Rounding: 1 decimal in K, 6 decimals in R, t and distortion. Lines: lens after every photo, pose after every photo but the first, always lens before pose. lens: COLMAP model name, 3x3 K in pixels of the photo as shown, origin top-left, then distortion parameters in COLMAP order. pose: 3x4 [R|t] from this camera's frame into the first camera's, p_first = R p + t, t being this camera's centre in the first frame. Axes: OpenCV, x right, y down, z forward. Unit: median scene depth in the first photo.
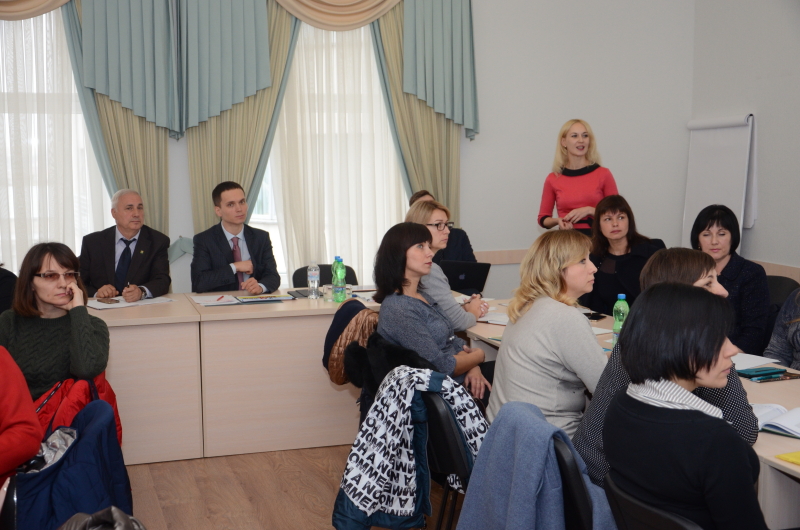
lens RADIAL K [[1009.0, 0, 400.6], [0, 1009.0, 268.7], [0, 0, 1]] dist [-0.008501, 0.000000]
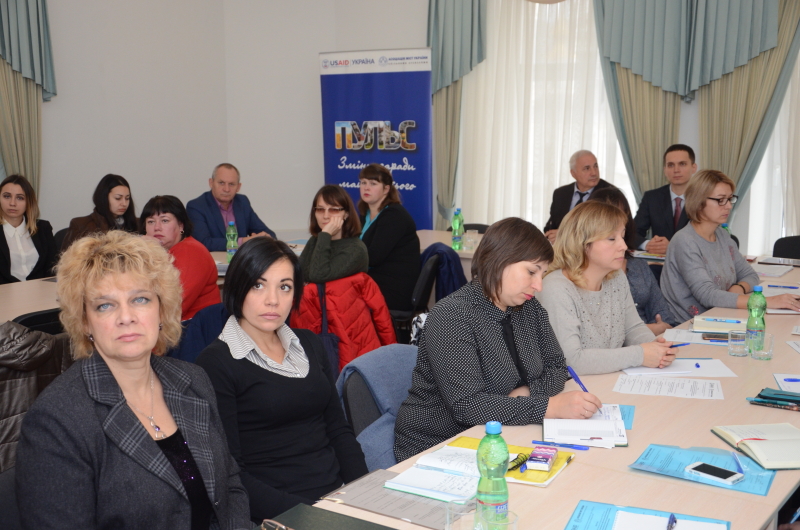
lens RADIAL K [[958.1, 0, 403.0], [0, 958.1, 260.0], [0, 0, 1]] dist [-0.014261, 0.000000]
pose [[0.603674, 0.124226, -0.787493, 0.470728], [-0.089704, 0.992096, 0.087736, -0.029612], [0.792168, 0.017677, 0.610047, 0.182856]]
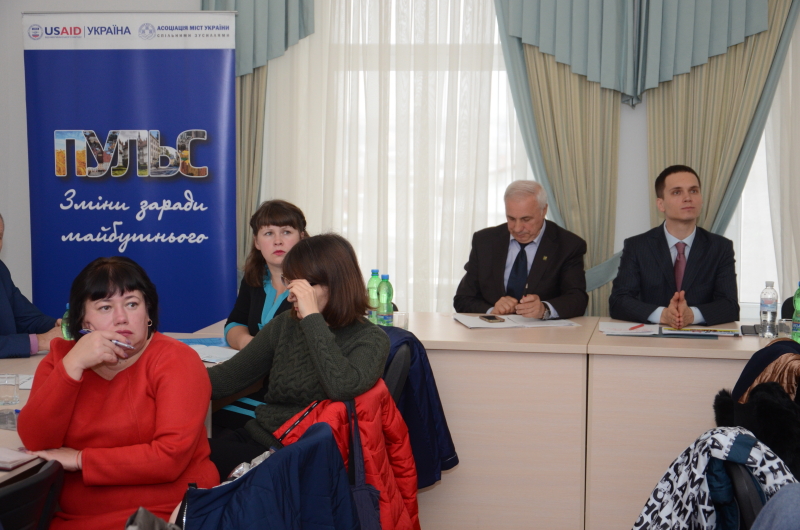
lens RADIAL K [[1493.8, 0, 373.1], [0, 1493.8, 270.5], [0, 0, 1]] dist [-0.003759, 0.000000]
pose [[0.879426, 0.058505, -0.472427, 0.150856], [-0.066079, 0.997814, 0.000563, 0.001245], [0.471428, 0.030722, 0.881370, -0.030757]]
